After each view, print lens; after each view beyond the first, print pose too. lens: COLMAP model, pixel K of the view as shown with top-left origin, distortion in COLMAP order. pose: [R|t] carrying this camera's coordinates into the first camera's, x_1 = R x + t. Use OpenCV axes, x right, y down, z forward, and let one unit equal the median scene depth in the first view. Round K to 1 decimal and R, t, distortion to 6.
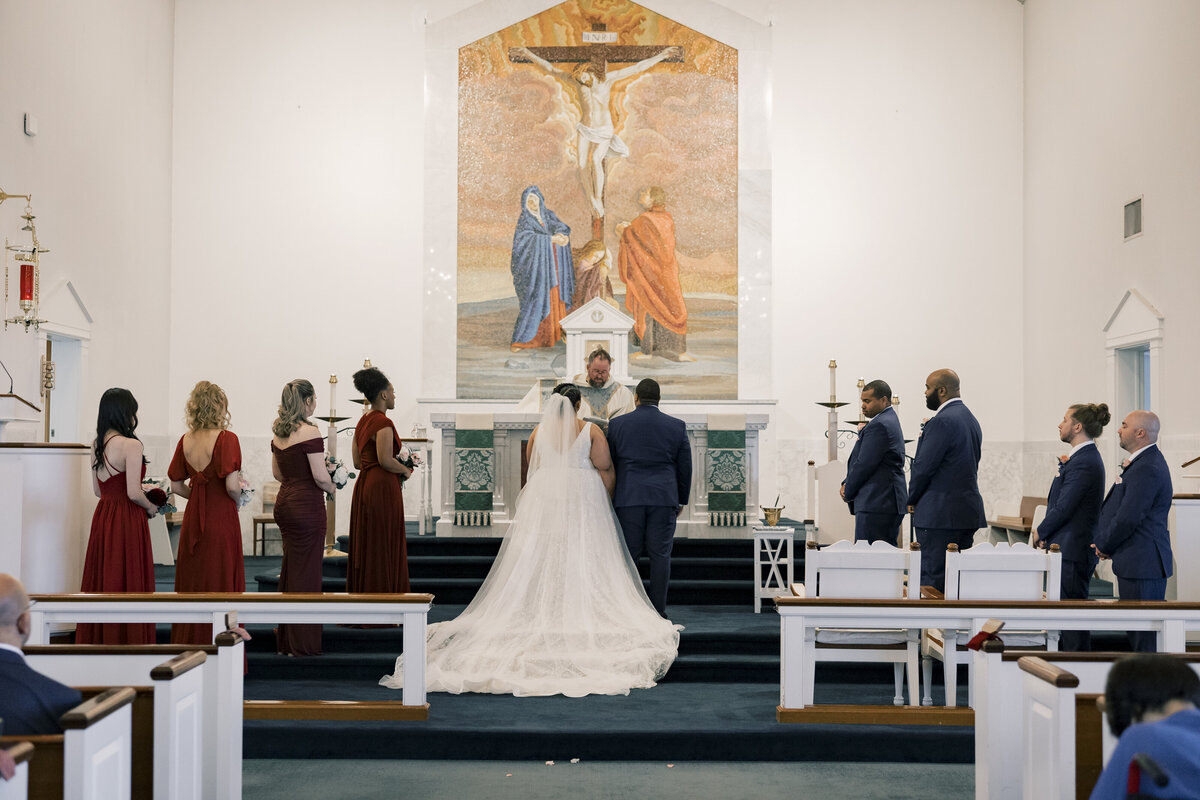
lens RADIAL K [[1630.9, 0, 602.1], [0, 1630.9, 392.8], [0, 0, 1]] dist [-0.001121, 0.000000]
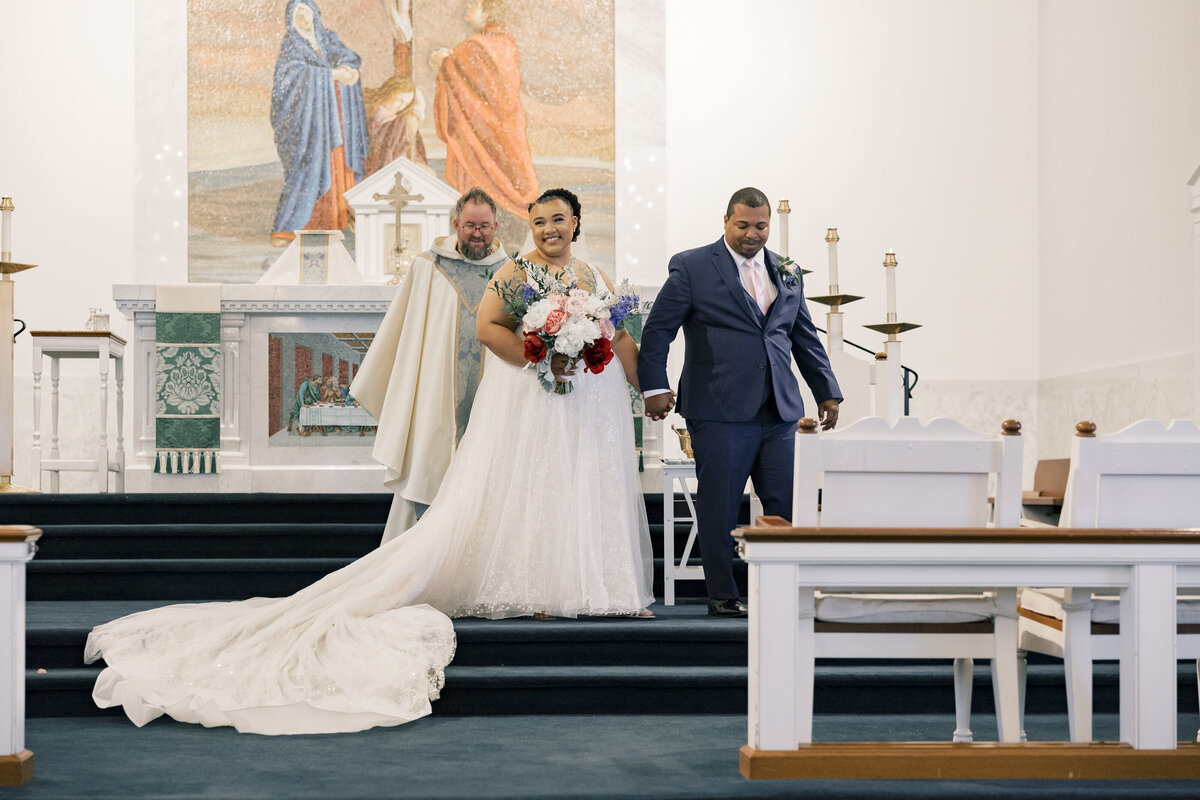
lens RADIAL K [[1960.5, 0, 544.4], [0, 1960.5, 484.7], [0, 0, 1]] dist [-0.004542, 0.000000]
pose [[0.998189, -0.006510, 0.059806, 0.006036], [0.004579, 0.999465, 0.032369, 0.046505], [-0.059985, -0.032037, 0.997685, 0.205957]]
